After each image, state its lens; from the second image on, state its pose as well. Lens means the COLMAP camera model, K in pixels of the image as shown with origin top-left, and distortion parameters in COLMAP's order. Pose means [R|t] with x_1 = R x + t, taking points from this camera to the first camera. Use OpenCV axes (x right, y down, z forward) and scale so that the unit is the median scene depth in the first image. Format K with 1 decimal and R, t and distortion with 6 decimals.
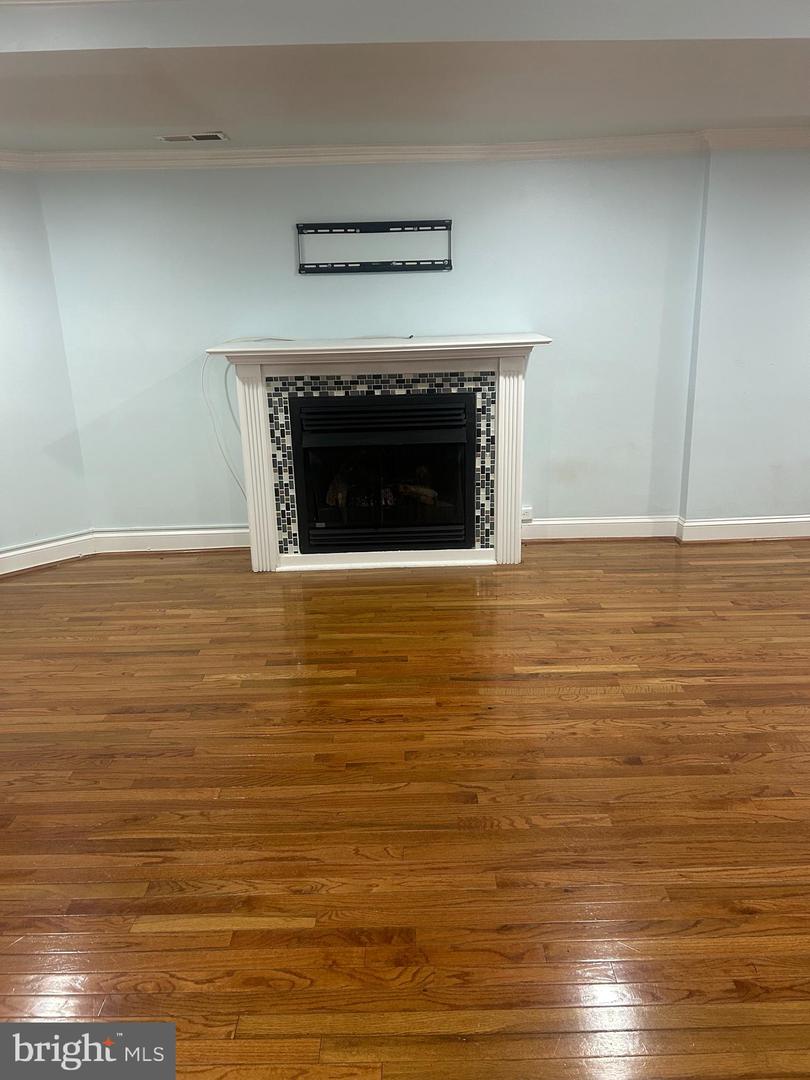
lens RADIAL K [[807.8, 0, 408.5], [0, 807.8, 539.8], [0, 0, 1]] dist [0.047226, -0.058297]
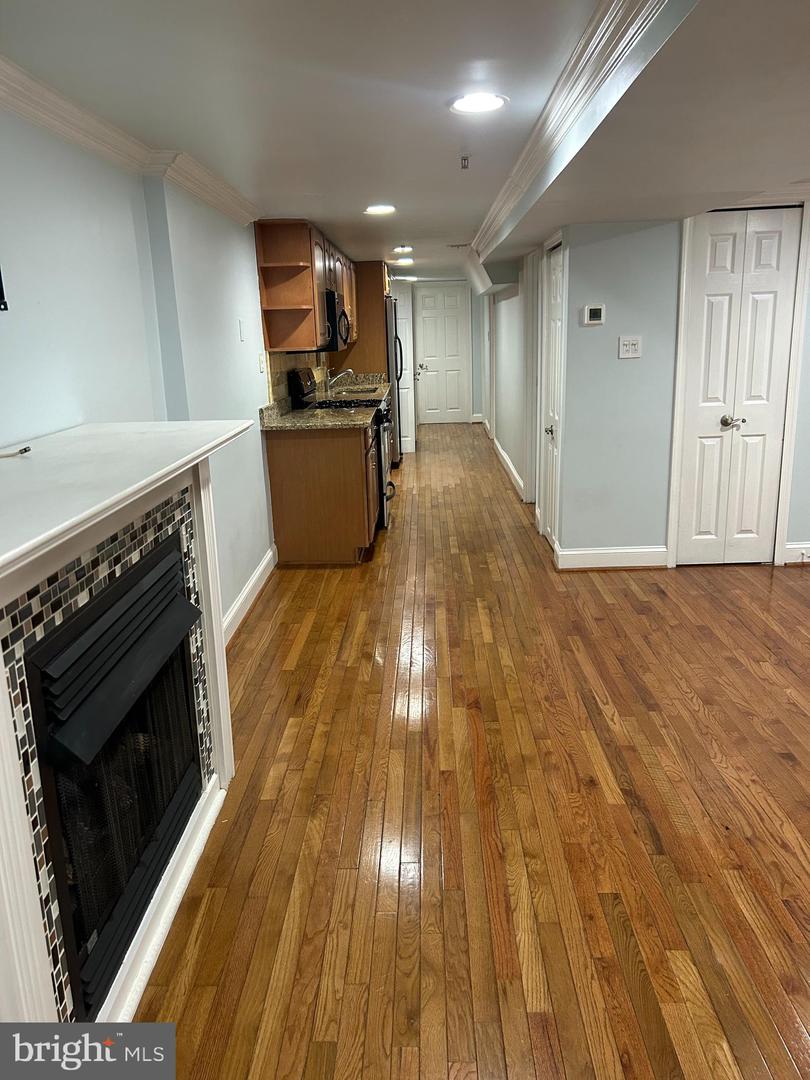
lens RADIAL K [[814.1, 0, 398.8], [0, 814.1, 537.2], [0, 0, 1]] dist [0.052929, -0.072525]
pose [[0.037827, -0.219466, 0.974887, -0.463224], [0.323685, 0.925678, 0.195829, -0.236307], [-0.945408, 0.308149, 0.106054, 0.796282]]
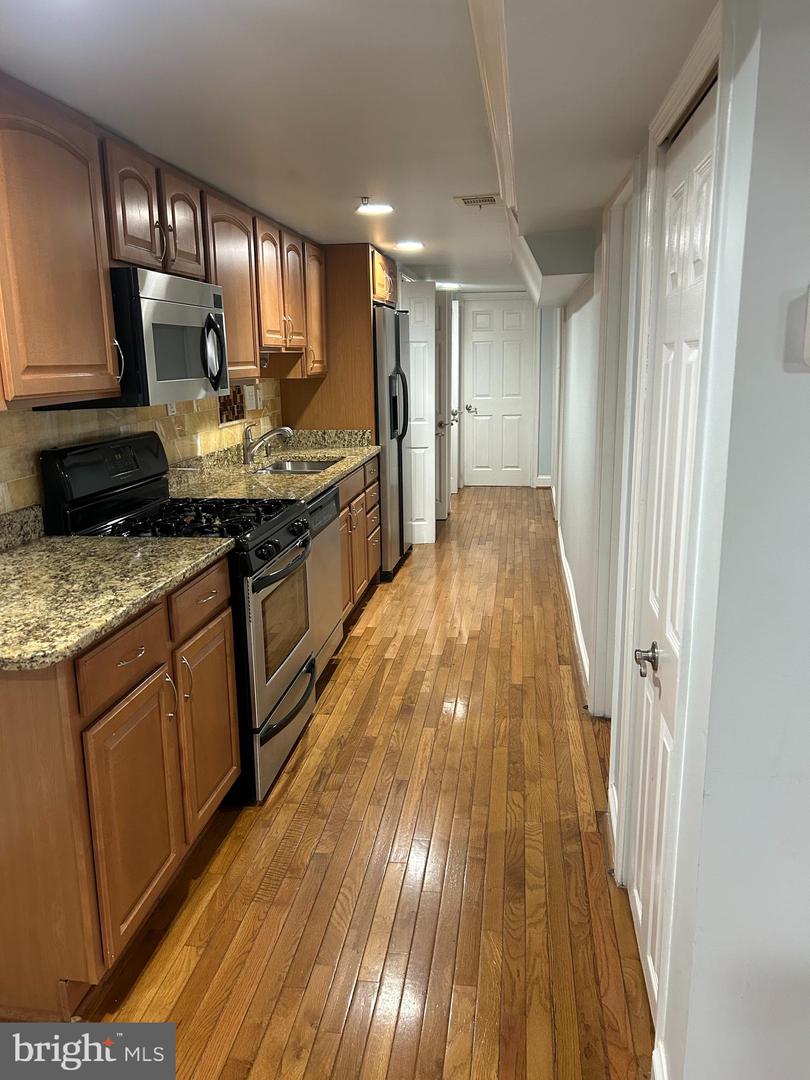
lens RADIAL K [[807.8, 0, 408.5], [0, 807.8, 539.8], [0, 0, 1]] dist [0.047226, -0.058297]
pose [[0.142033, -0.190797, 0.971300, 0.412686], [0.298206, 0.943909, 0.141810, -0.226370], [-0.943875, 0.269505, 0.190963, 0.675265]]
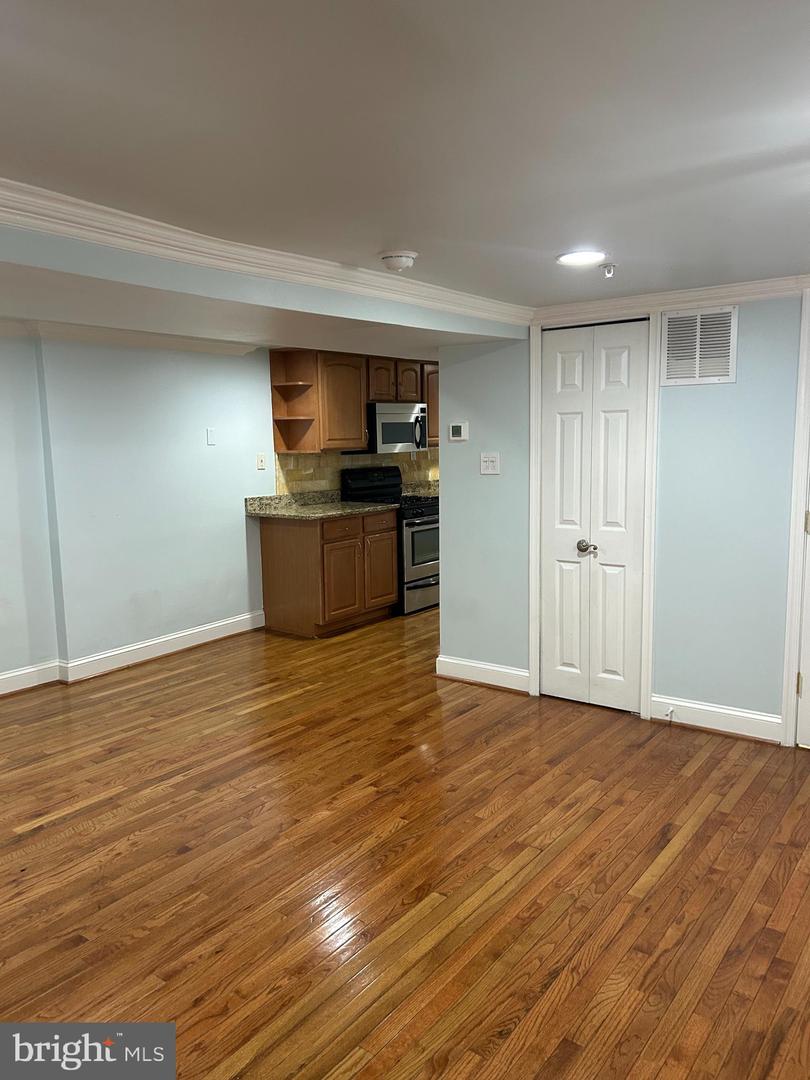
lens RADIAL K [[807.8, 0, 408.5], [0, 807.8, 539.8], [0, 0, 1]] dist [0.047226, -0.058297]
pose [[0.602052, -0.089362, 0.793441, -0.256060], [0.234015, 0.969828, -0.068340, -0.002080], [-0.763394, 0.226821, 0.604799, -0.031408]]
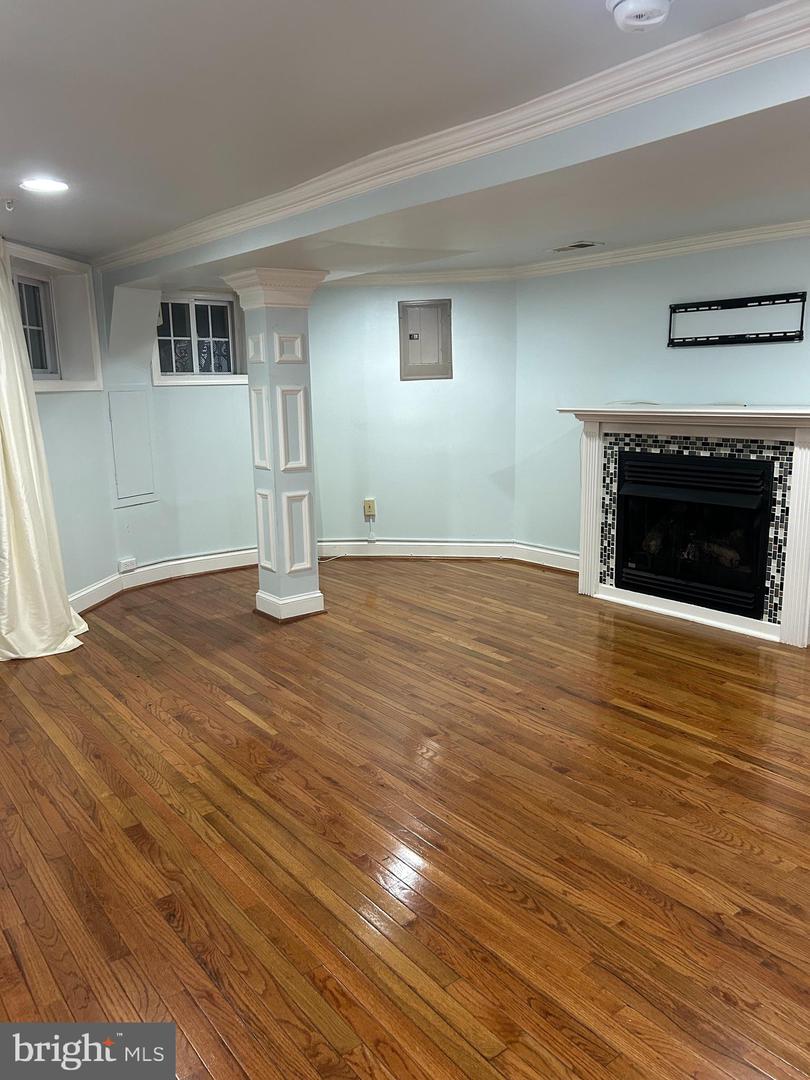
lens RADIAL K [[814.1, 0, 398.8], [0, 814.1, 537.2], [0, 0, 1]] dist [0.052929, -0.072525]
pose [[0.598939, 0.165551, -0.783495, 0.607009], [-0.232674, 0.972165, 0.027550, -0.012683], [0.766247, 0.165798, 0.620787, 0.041570]]
